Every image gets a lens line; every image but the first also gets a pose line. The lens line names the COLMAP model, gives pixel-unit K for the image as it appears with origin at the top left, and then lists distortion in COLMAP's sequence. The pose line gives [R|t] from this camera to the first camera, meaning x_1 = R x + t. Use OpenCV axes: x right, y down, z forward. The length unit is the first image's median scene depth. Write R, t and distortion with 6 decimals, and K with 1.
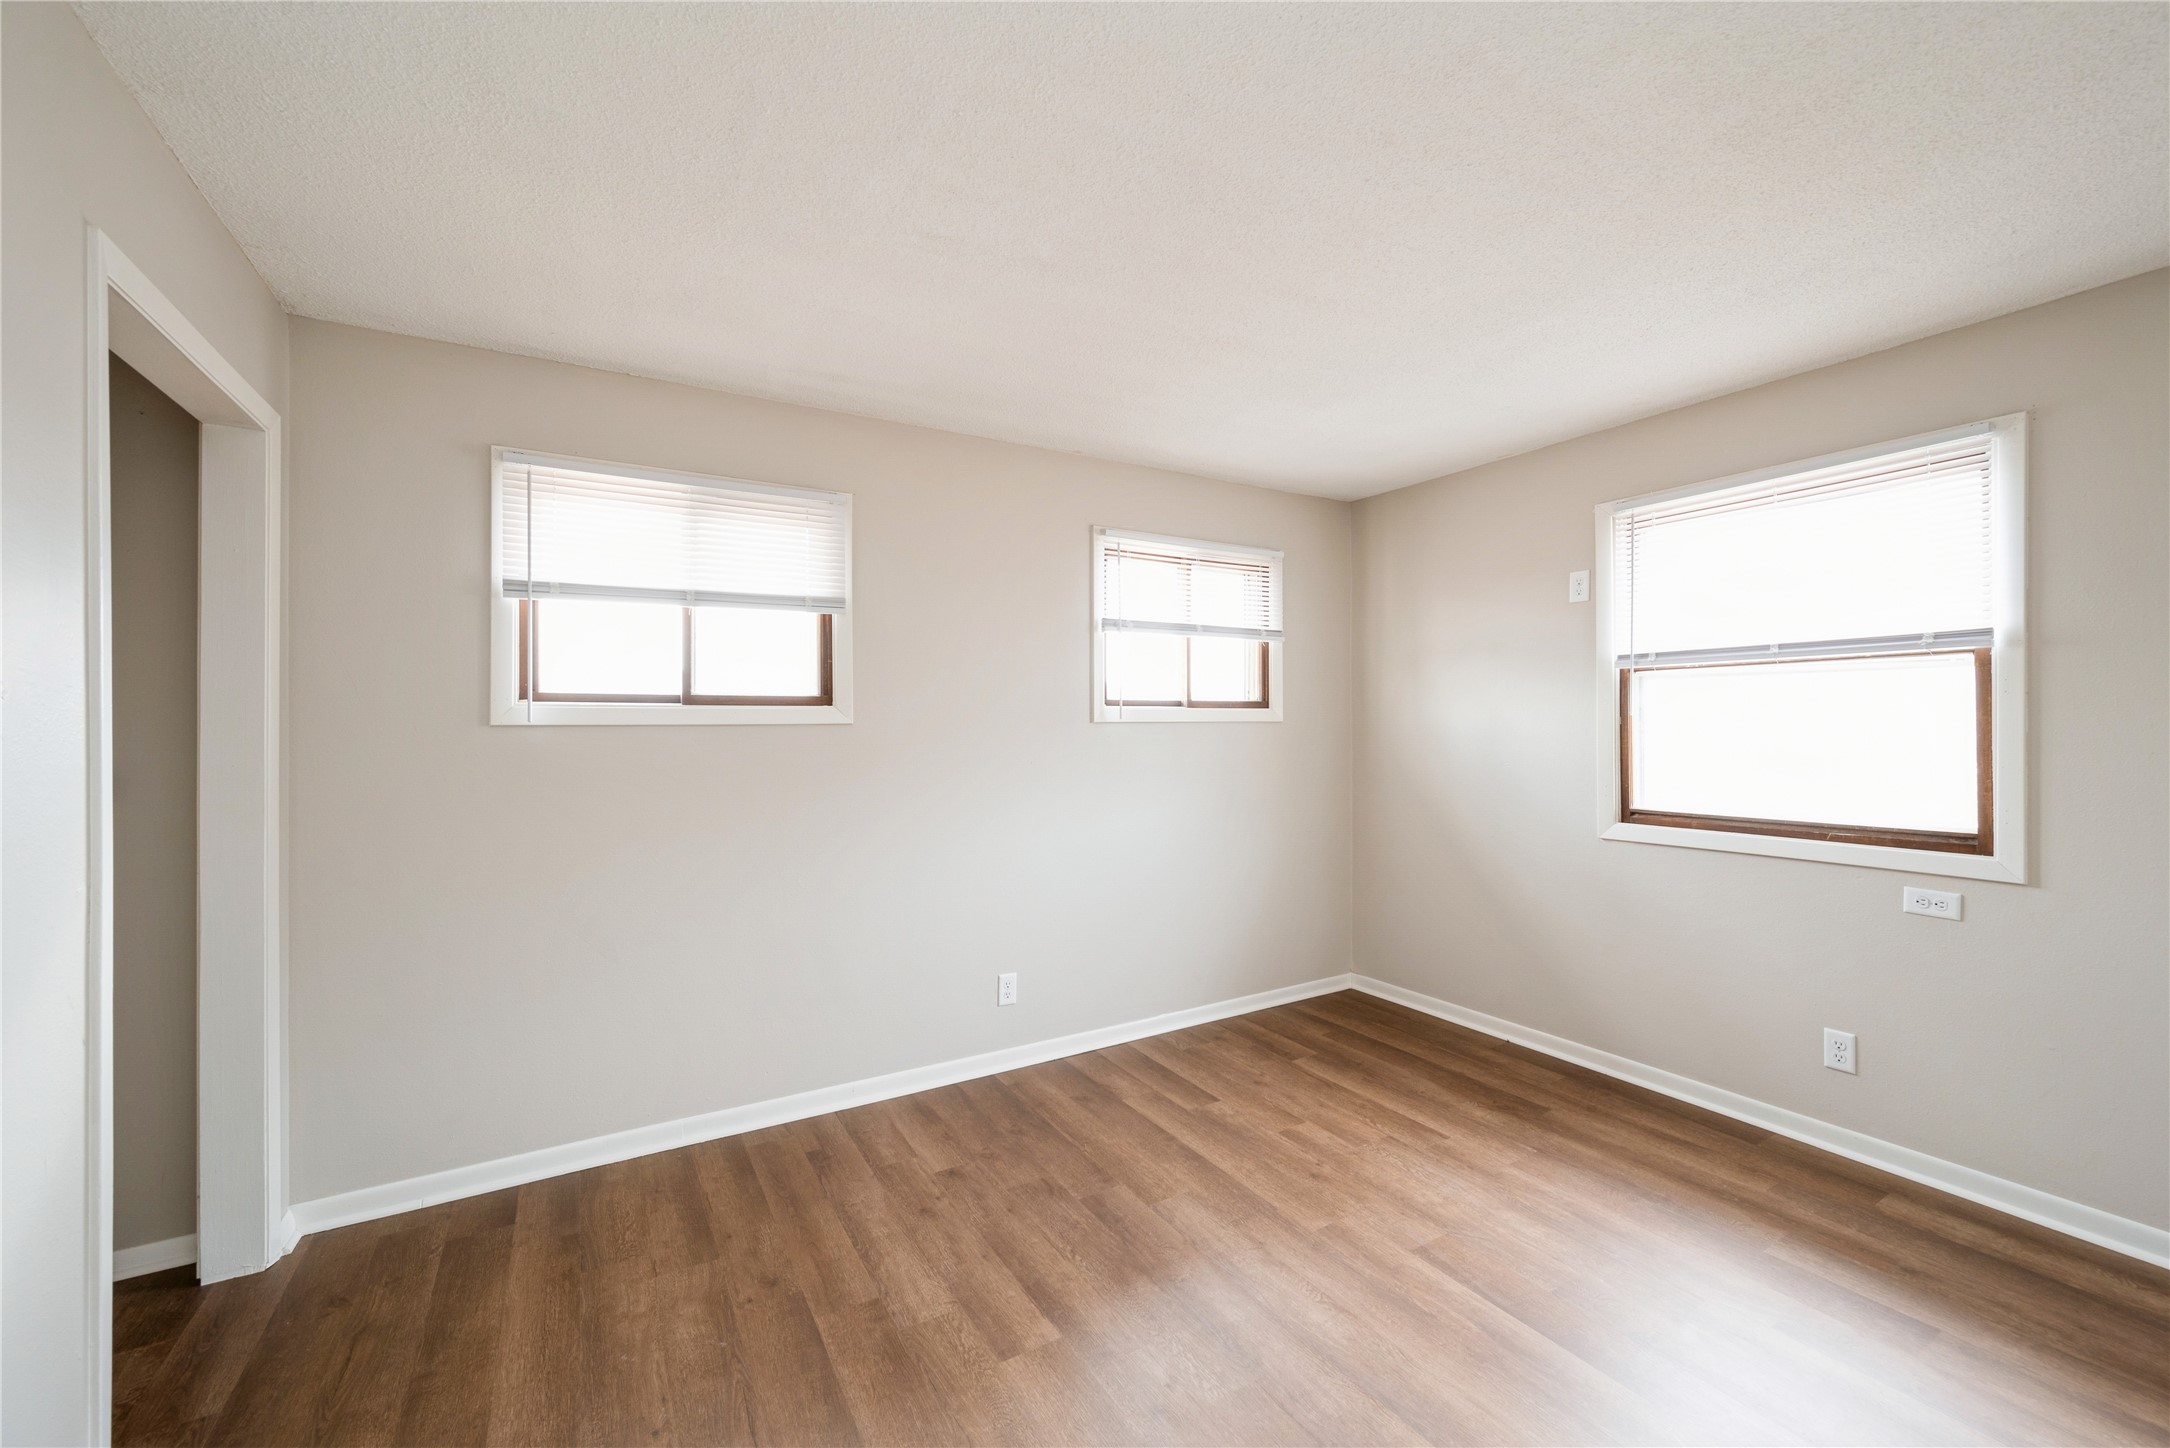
lens RADIAL K [[855.4, 0, 1088.3], [0, 855.4, 721.6], [0, 0, 1]] dist [-0.000572, -0.000006]
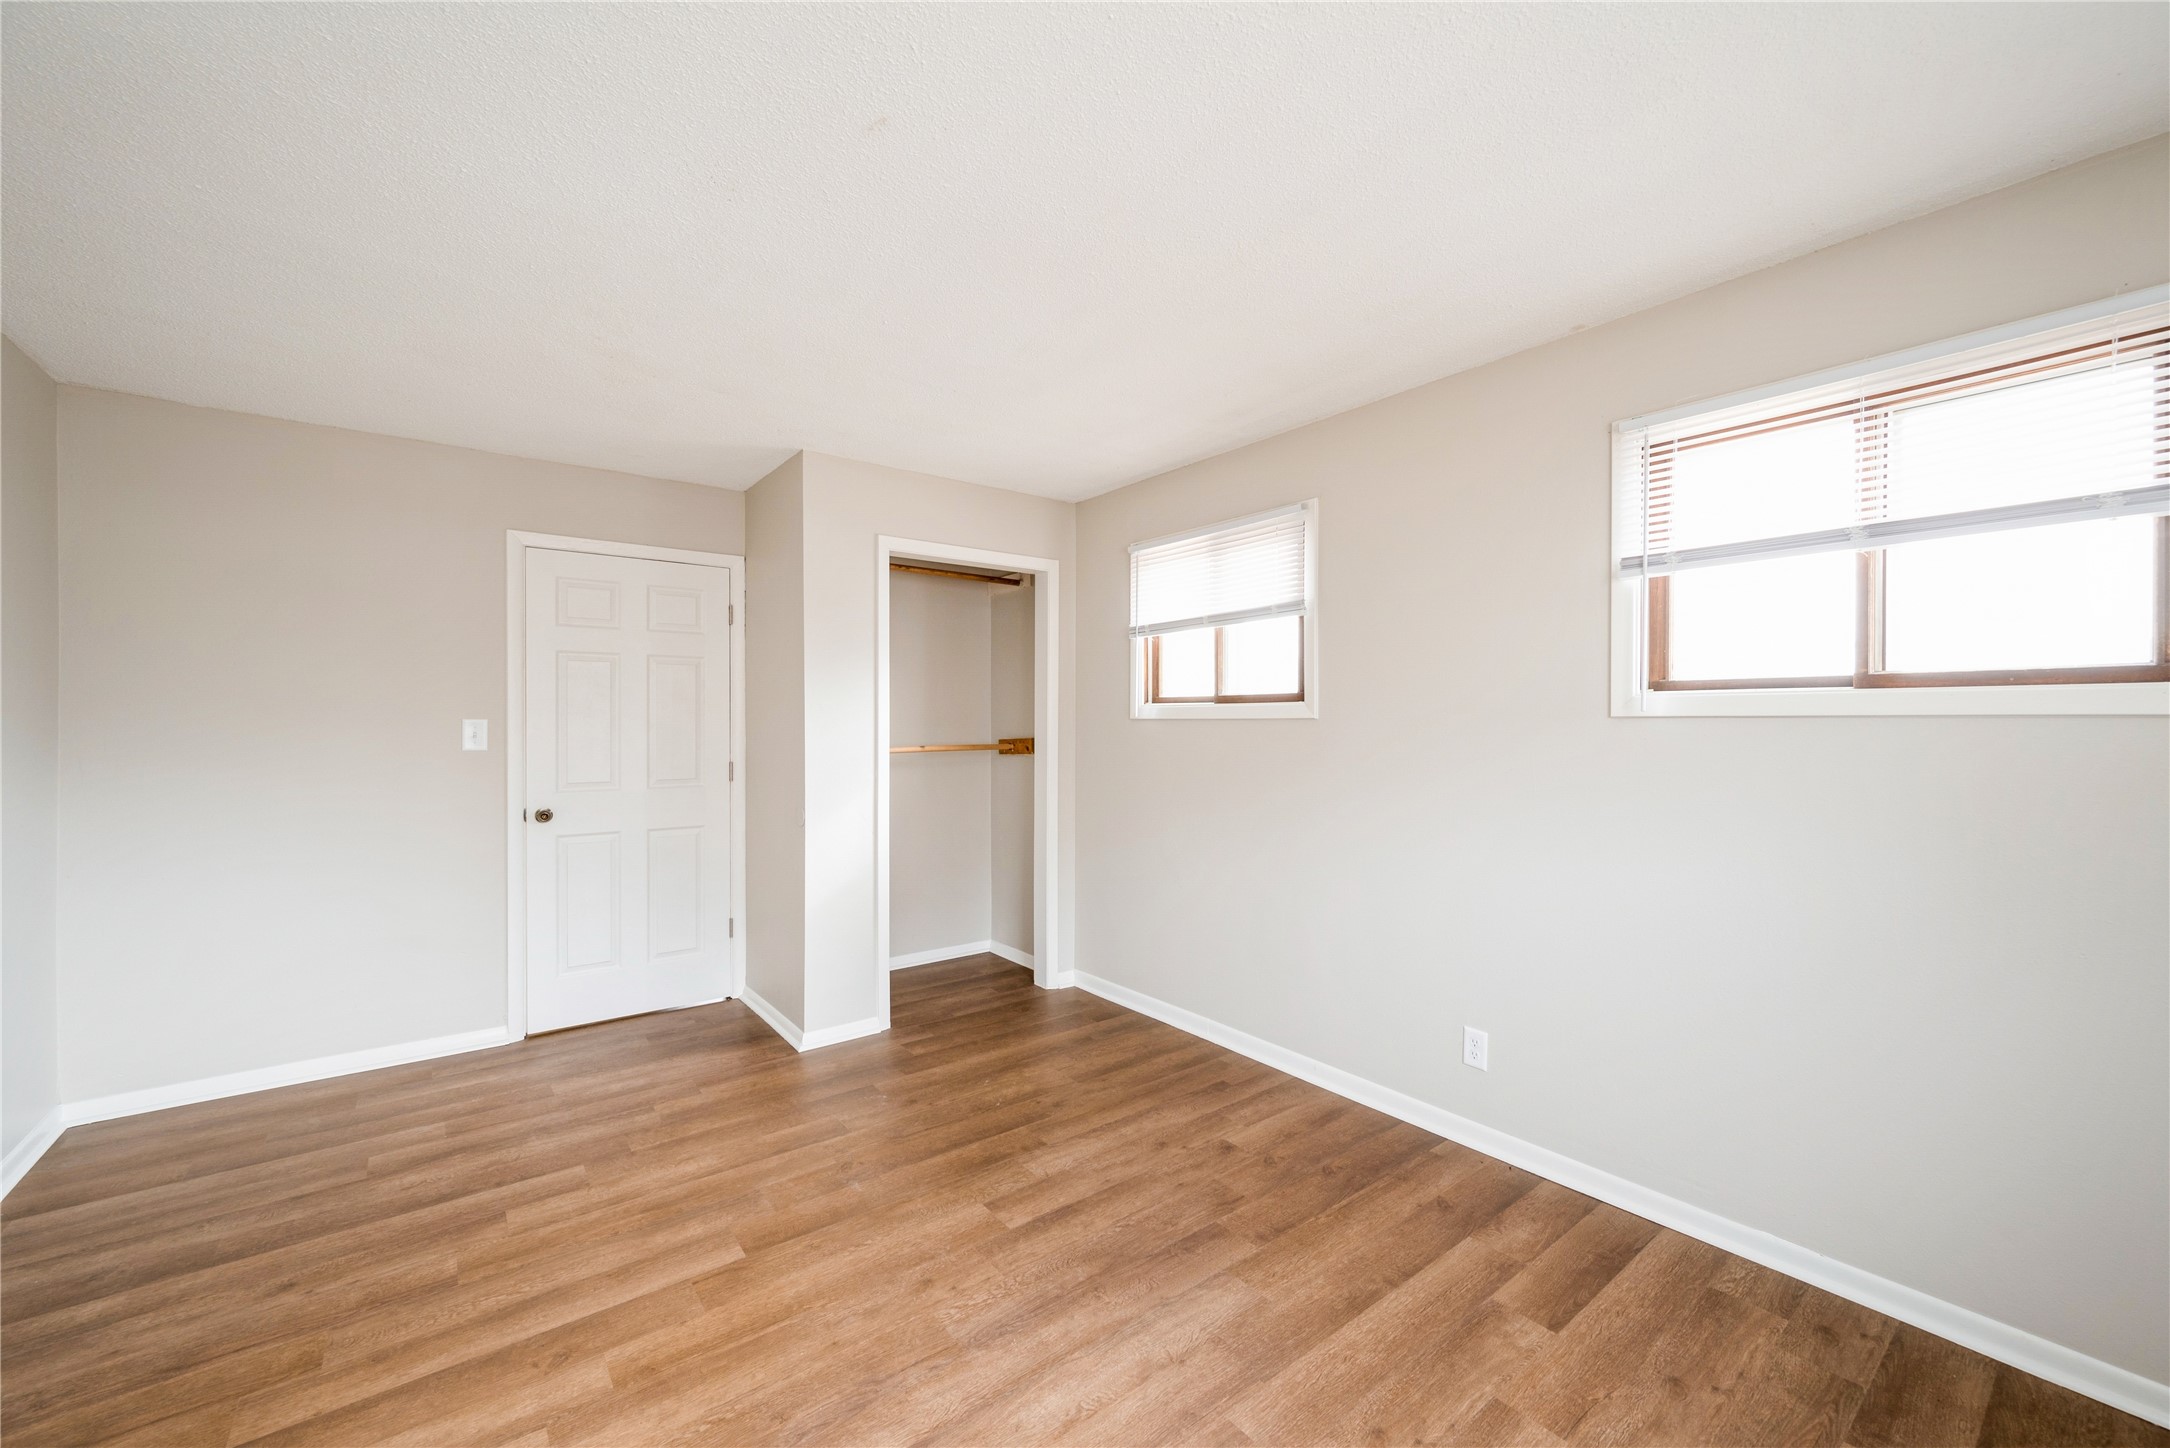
lens RADIAL K [[855.4, 0, 1089.1], [0, 855.4, 727.7], [0, 0, 1]] dist [-0.000572, -0.000006]
pose [[0.118704, 0.016069, -0.992800, 0.825281], [0.008035, 0.999821, 0.017143, -0.007834], [0.992897, -0.010012, 0.118553, 0.684107]]
